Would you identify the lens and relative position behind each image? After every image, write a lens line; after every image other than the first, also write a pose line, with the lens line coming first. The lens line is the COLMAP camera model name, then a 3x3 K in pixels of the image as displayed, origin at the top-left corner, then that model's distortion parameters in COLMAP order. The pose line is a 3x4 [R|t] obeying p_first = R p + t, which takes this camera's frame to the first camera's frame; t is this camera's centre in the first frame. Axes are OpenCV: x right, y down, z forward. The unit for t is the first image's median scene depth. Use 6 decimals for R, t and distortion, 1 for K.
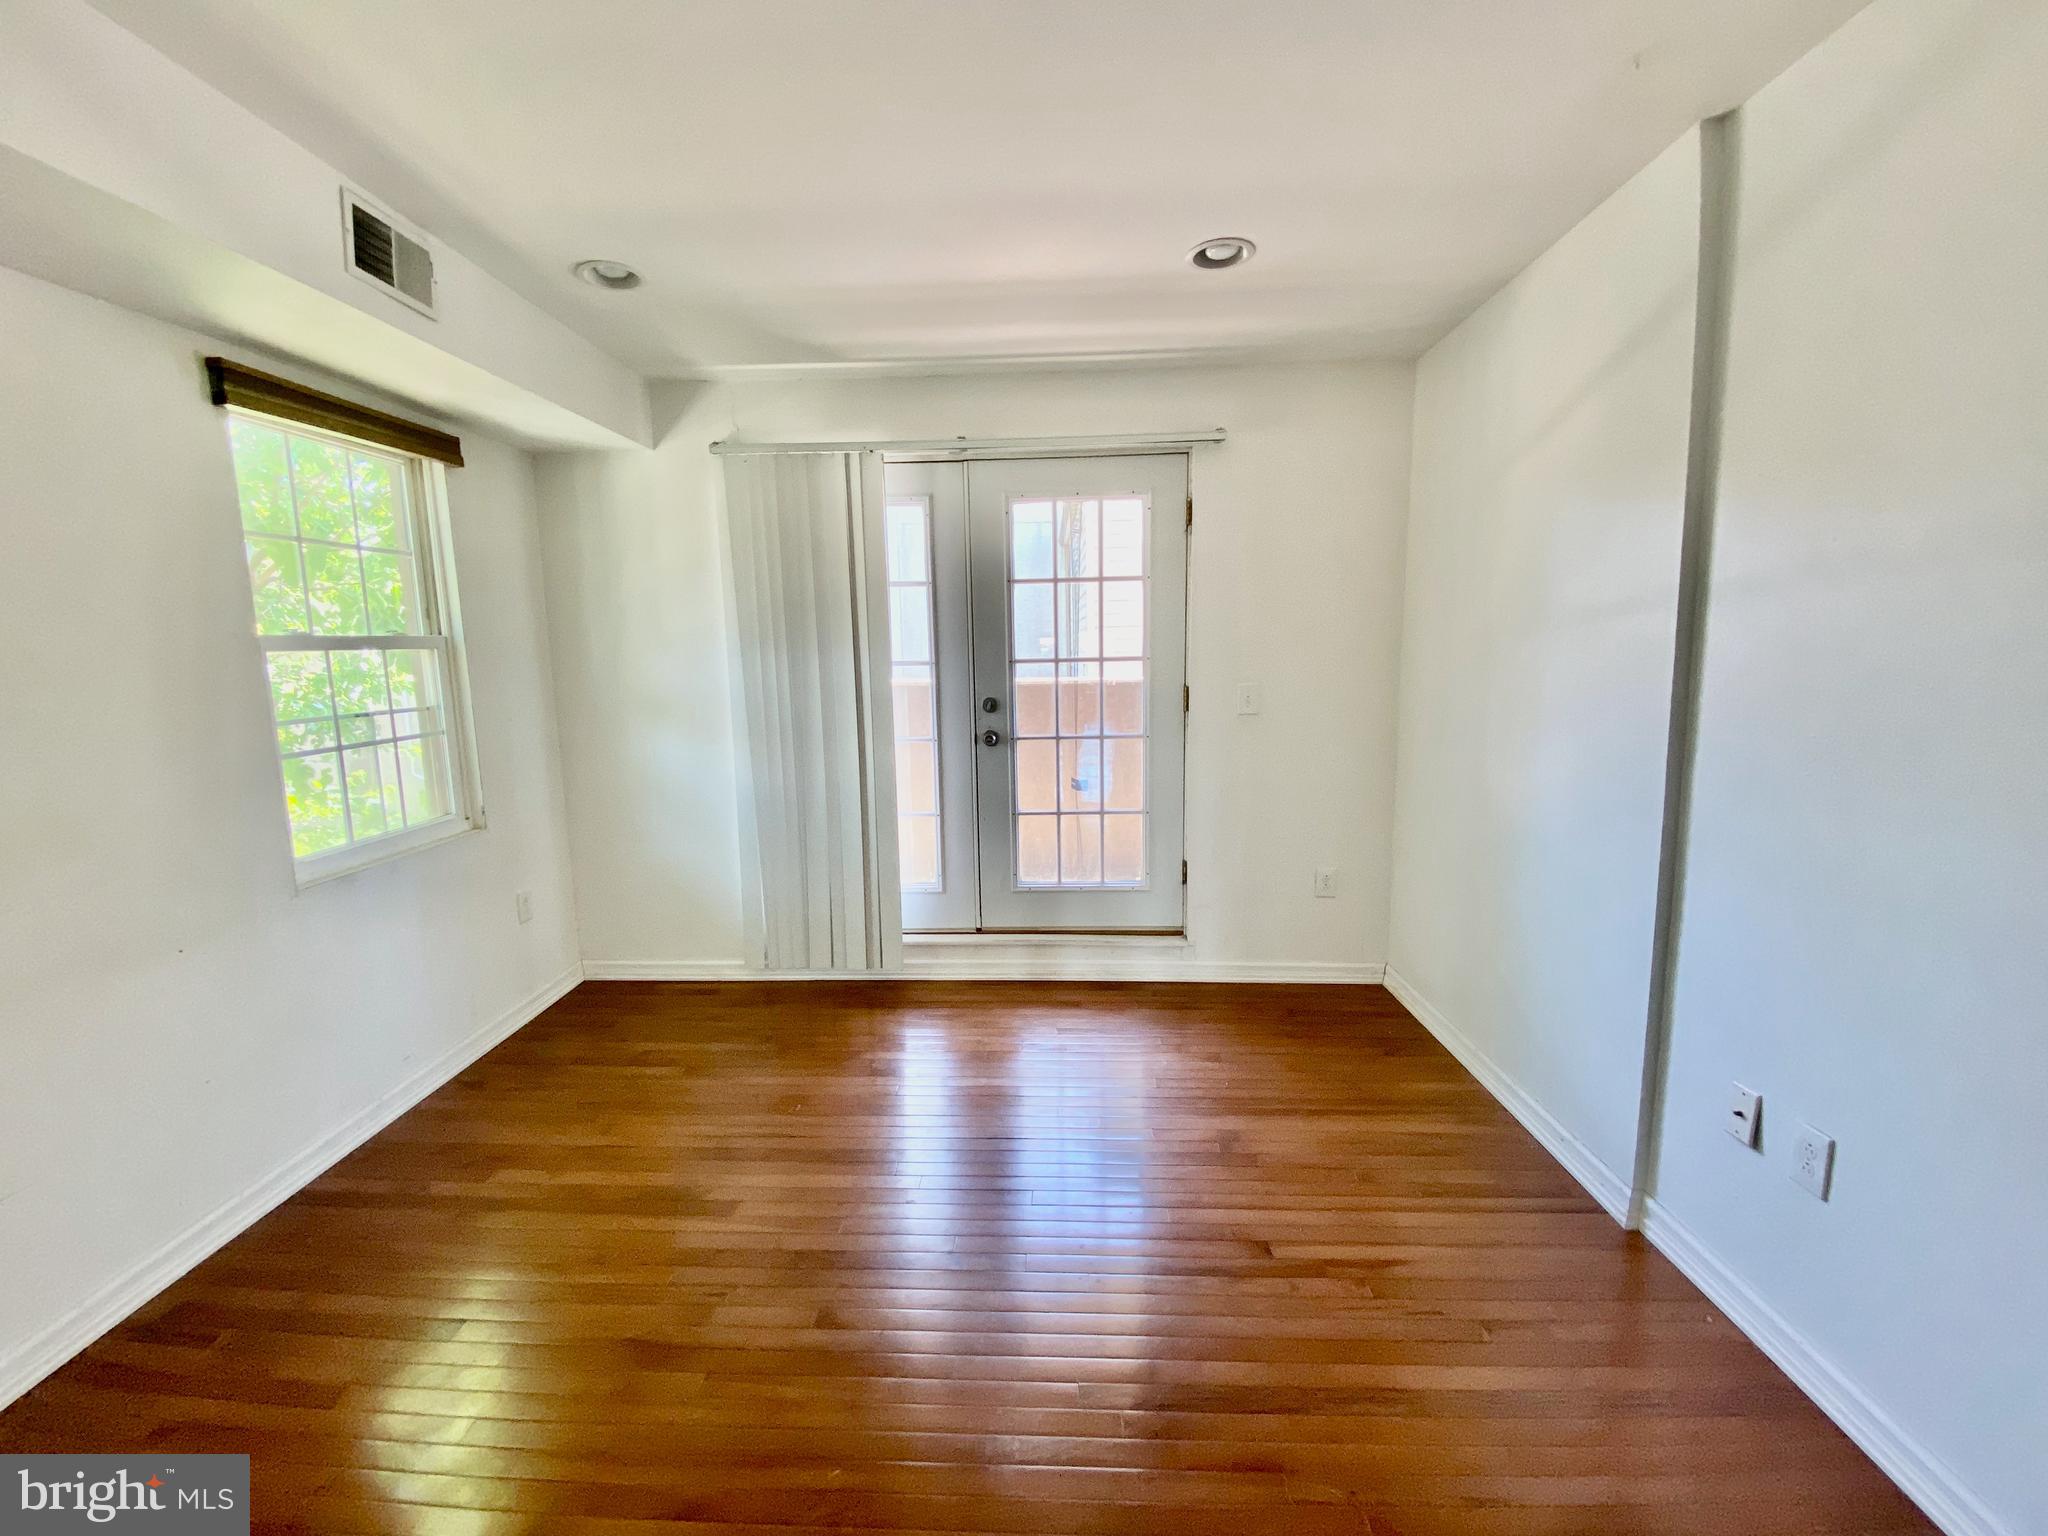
lens RADIAL K [[830.0, 0, 1032.0], [0, 830.0, 769.1], [0, 0, 1]] dist [0.020693, -0.021378]
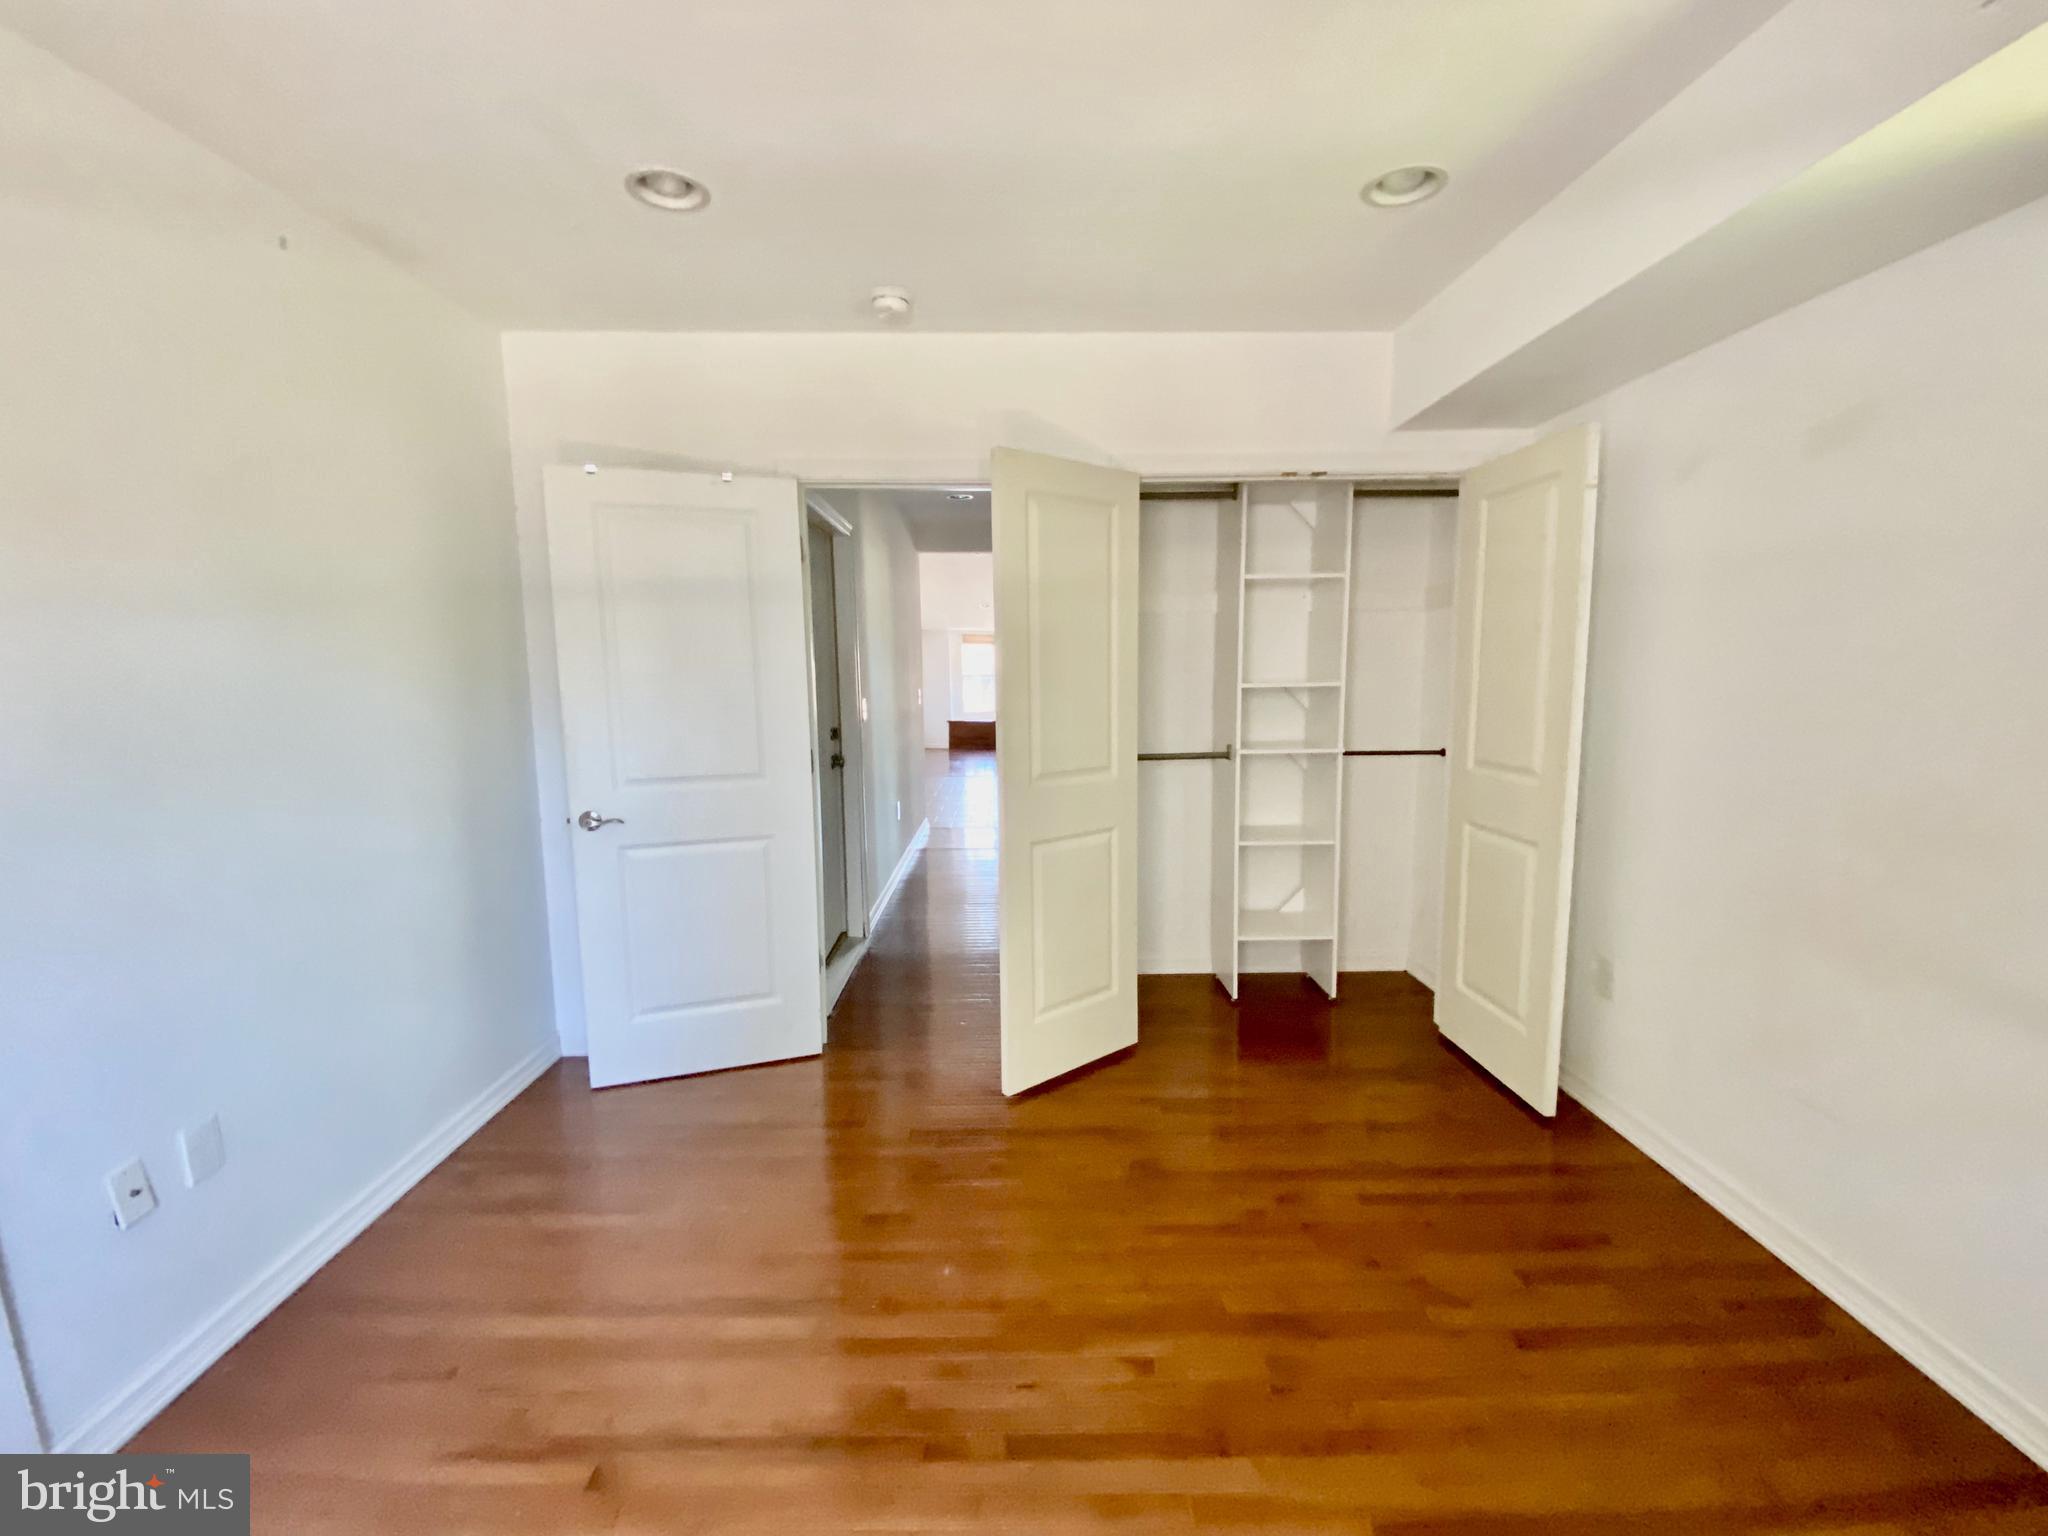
lens RADIAL K [[830.0, 0, 1032.0], [0, 830.0, 769.1], [0, 0, 1]] dist [0.020693, -0.021378]
pose [[-0.998511, 0.028471, -0.046532, -0.048865], [0.014973, 0.963278, 0.268089, -0.128860], [0.052455, 0.266993, -0.962270, 0.903474]]
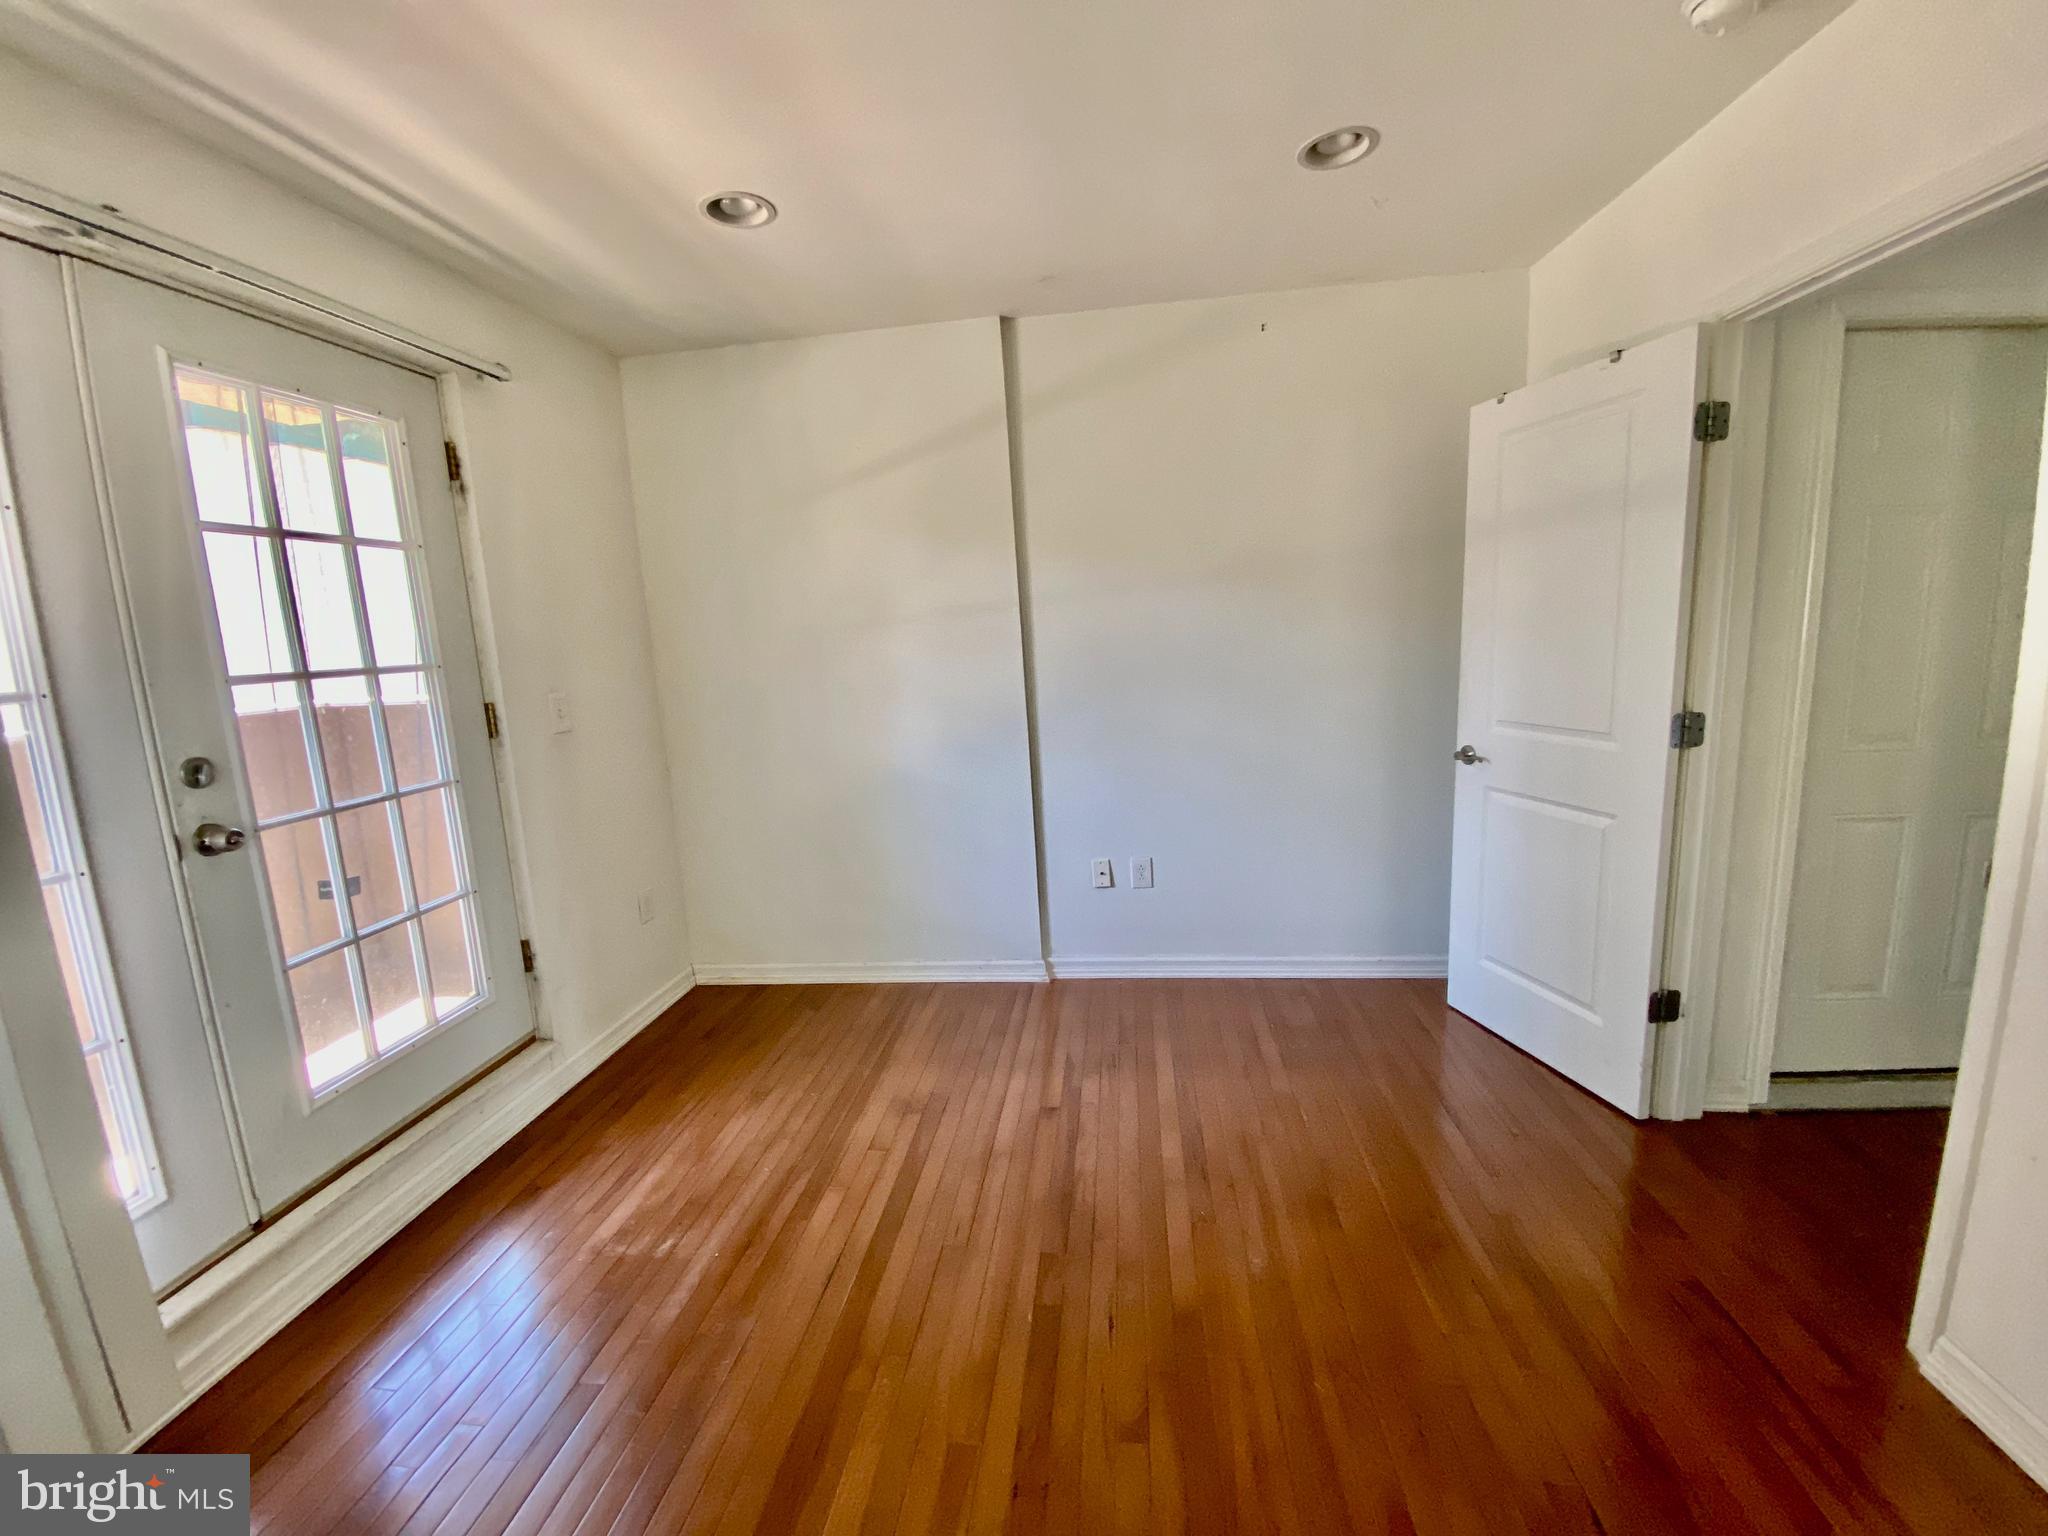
lens RADIAL K [[830.0, 0, 1032.0], [0, 830.0, 769.1], [0, 0, 1]] dist [0.020693, -0.021378]
pose [[0.066009, -0.149519, 0.986553, -0.504005], [0.188931, 0.972697, 0.134778, -0.052776], [-0.979769, 0.177494, 0.092455, 0.475934]]
